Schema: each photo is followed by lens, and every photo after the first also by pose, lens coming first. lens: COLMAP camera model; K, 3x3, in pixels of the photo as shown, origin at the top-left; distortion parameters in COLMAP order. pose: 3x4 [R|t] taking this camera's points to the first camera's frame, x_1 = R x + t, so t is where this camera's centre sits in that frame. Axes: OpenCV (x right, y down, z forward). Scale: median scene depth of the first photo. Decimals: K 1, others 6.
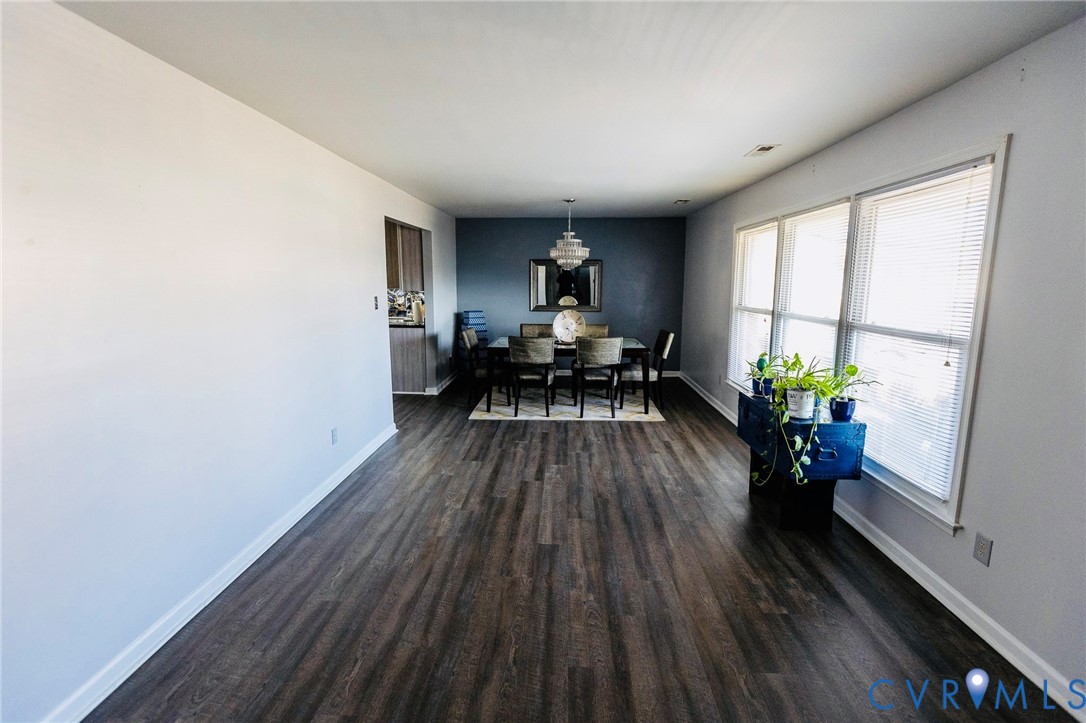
lens RADIAL K [[495.2, 0, 542.9], [0, 495.2, 359.6], [0, 0, 1]] dist [-0.000562, -0.000078]
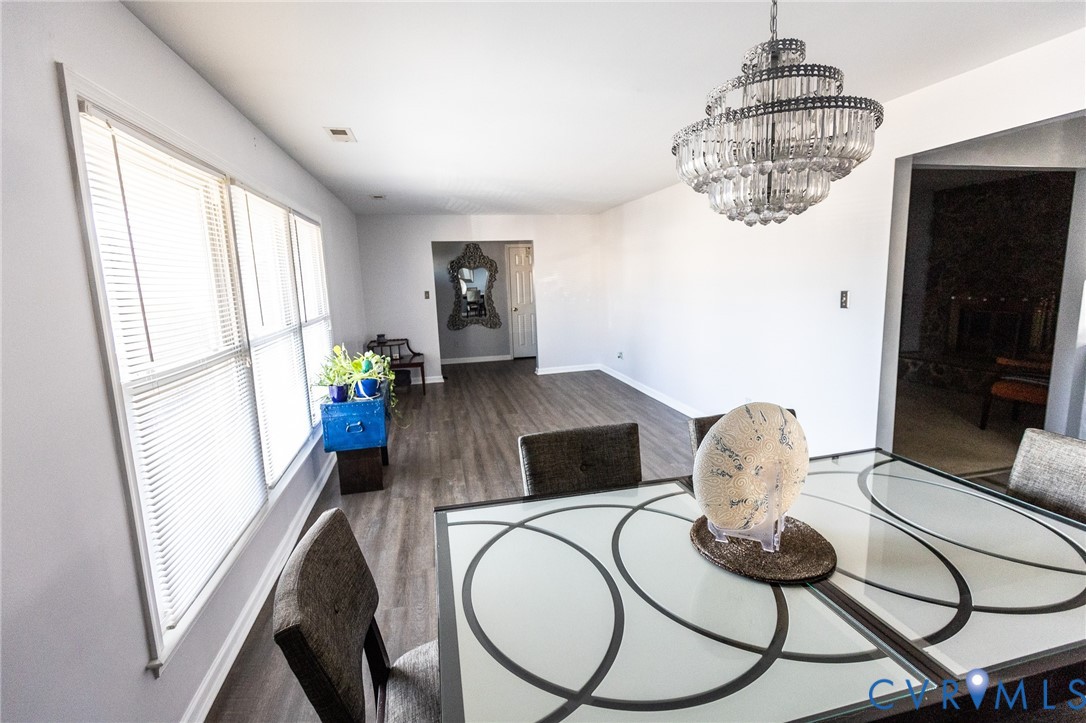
lens RADIAL K [[495.2, 0, 544.8], [0, 495.2, 357.2], [0, 0, 1]] dist [-0.000562, -0.000078]
pose [[-0.961811, 0.080584, -0.261582, 0.458323], [-0.006240, 0.948975, 0.315288, -0.430871], [0.273642, 0.304880, -0.912233, 2.603951]]
